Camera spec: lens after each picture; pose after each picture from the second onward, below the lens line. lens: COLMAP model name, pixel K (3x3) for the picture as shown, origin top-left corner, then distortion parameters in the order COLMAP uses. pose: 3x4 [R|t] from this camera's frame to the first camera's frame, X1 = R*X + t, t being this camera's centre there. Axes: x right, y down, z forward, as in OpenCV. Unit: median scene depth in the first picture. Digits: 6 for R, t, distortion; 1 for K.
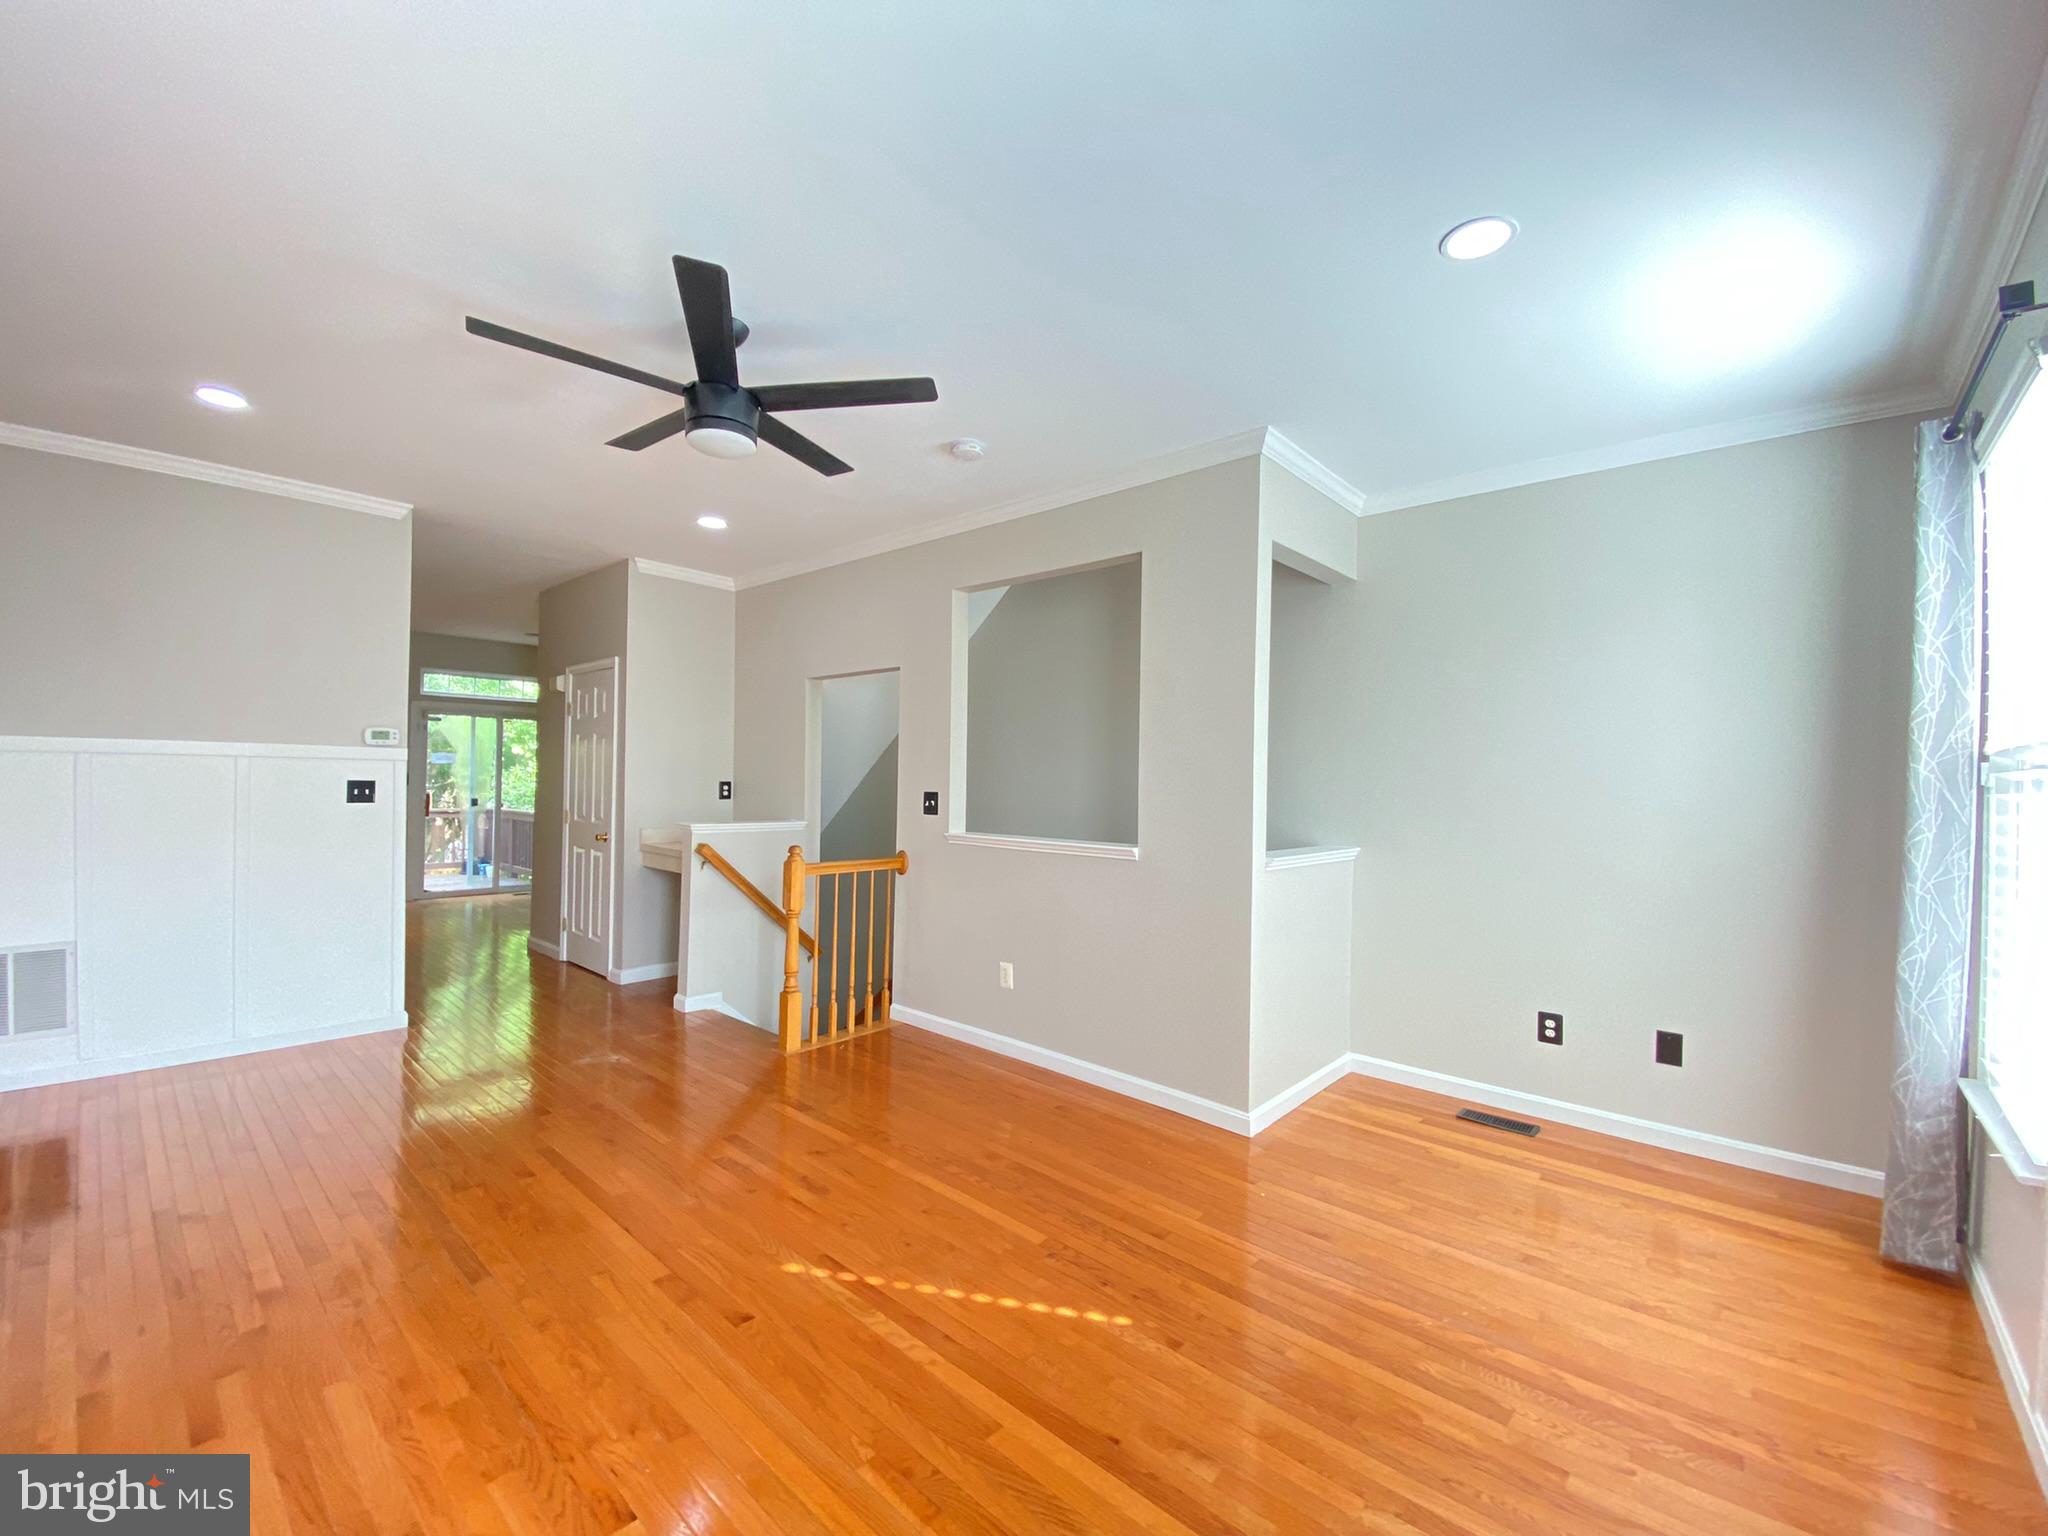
lens RADIAL K [[834.1, 0, 1017.6], [0, 834.1, 770.3], [0, 0, 1]] dist [0.038813, -0.029498]
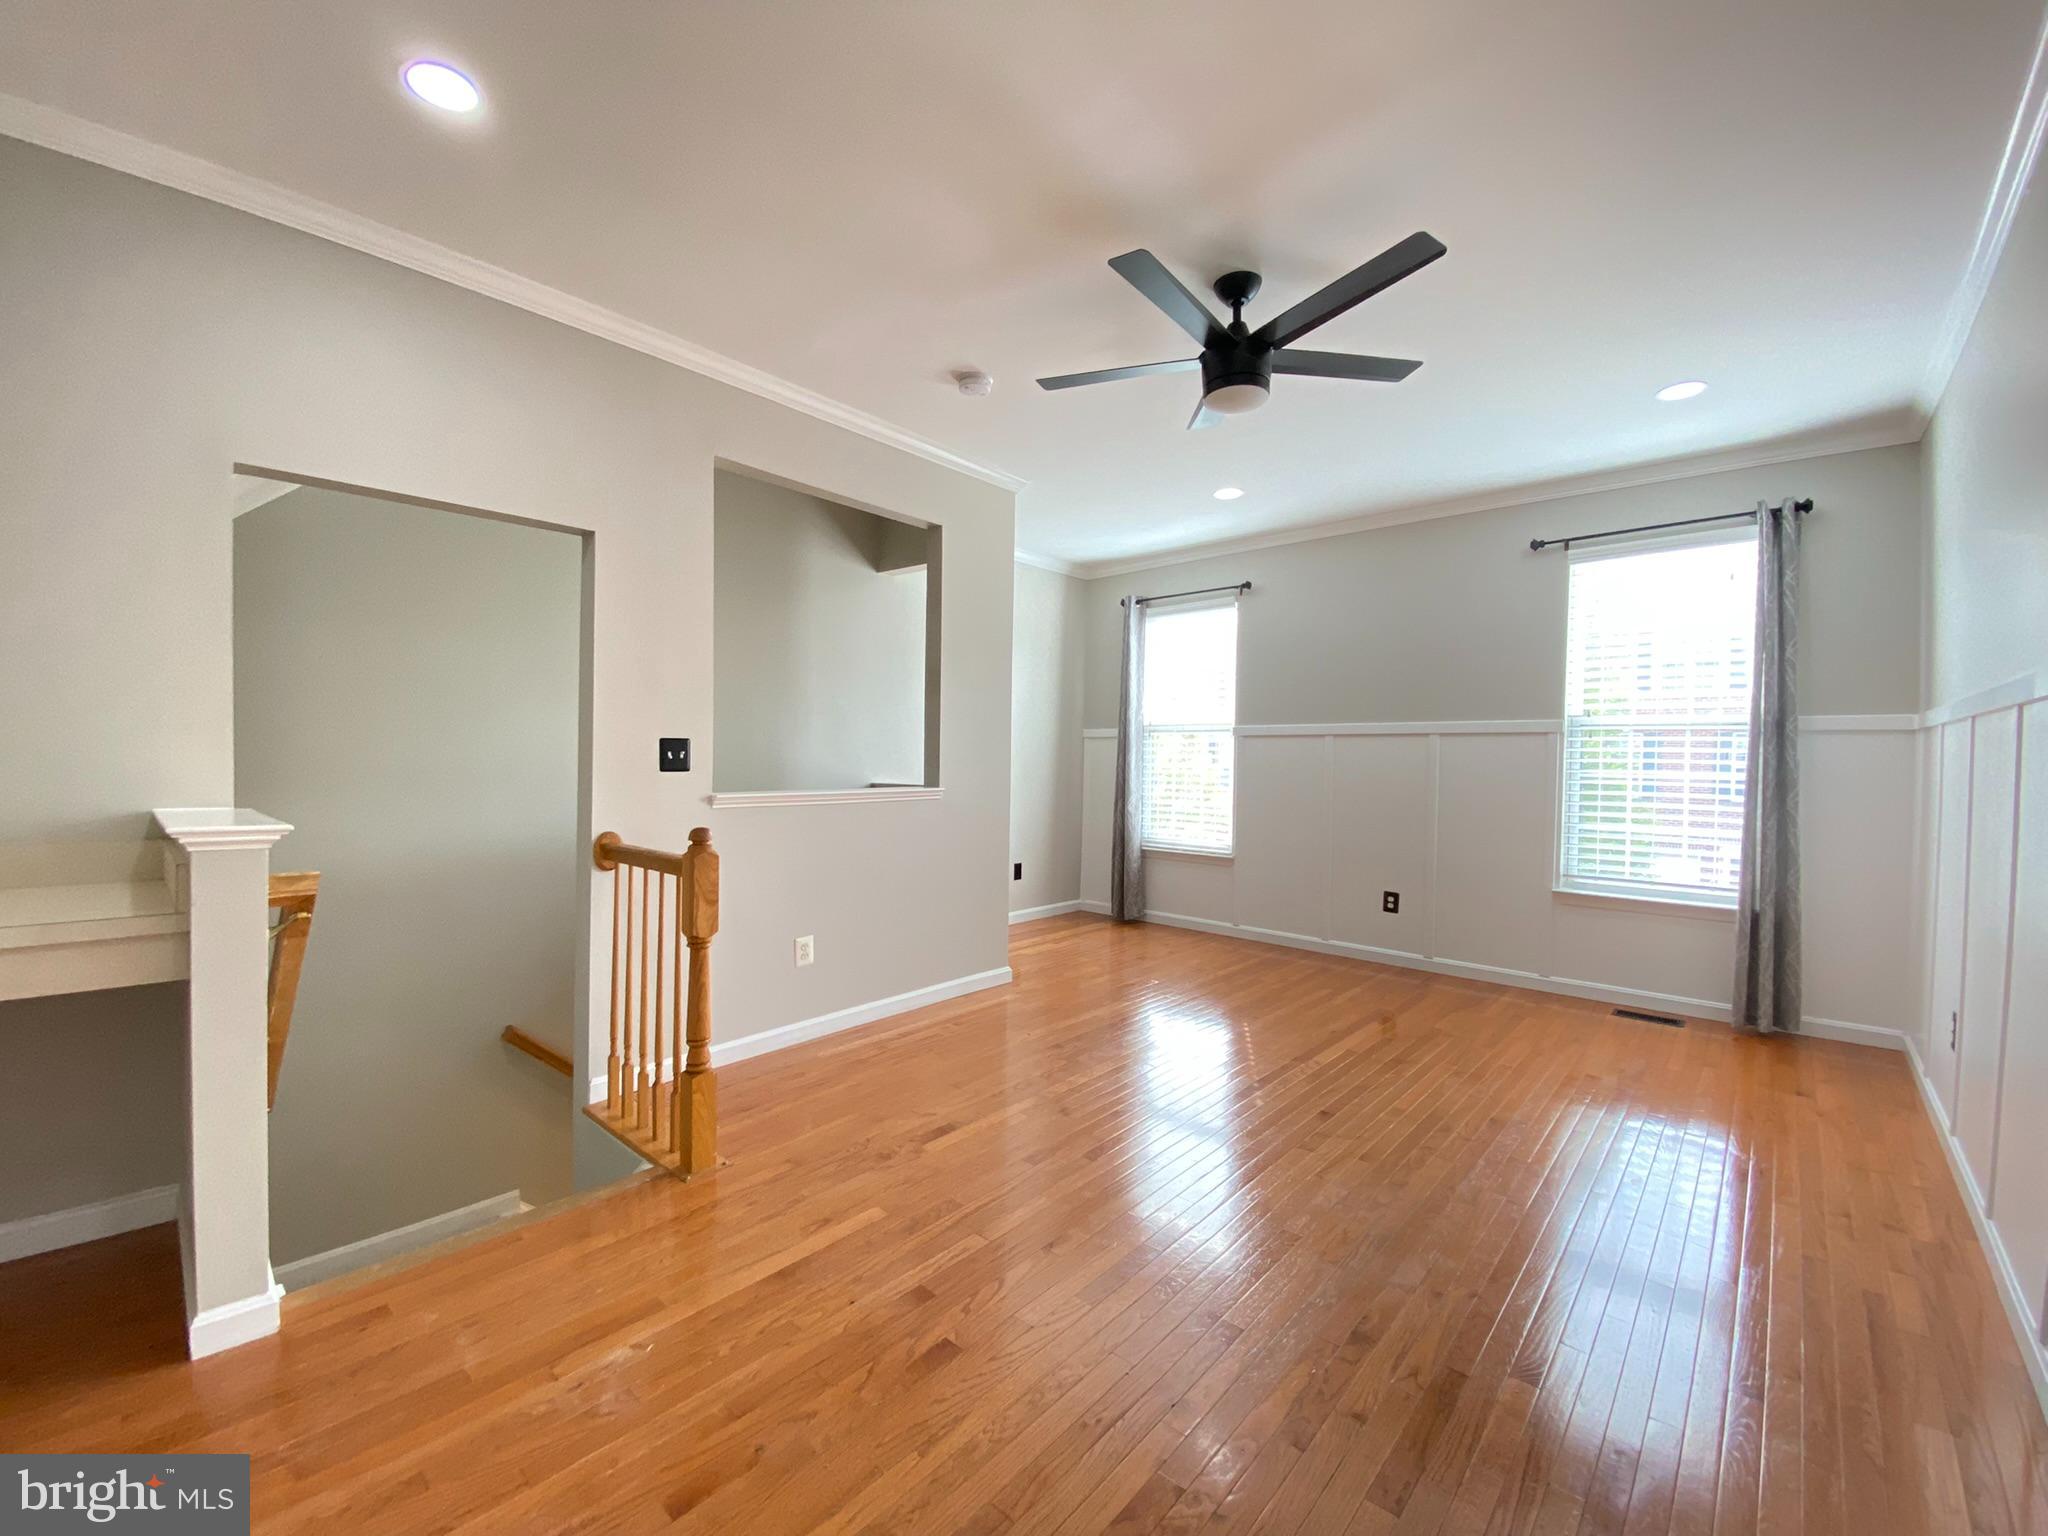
lens RADIAL K [[834.1, 0, 1017.6], [0, 834.1, 770.3], [0, 0, 1]] dist [0.038813, -0.029498]
pose [[-0.000024, -0.038097, 0.999274, -0.946284], [-0.024370, 0.998977, 0.038085, 0.021929], [-0.999703, -0.024351, -0.000953, 0.849113]]
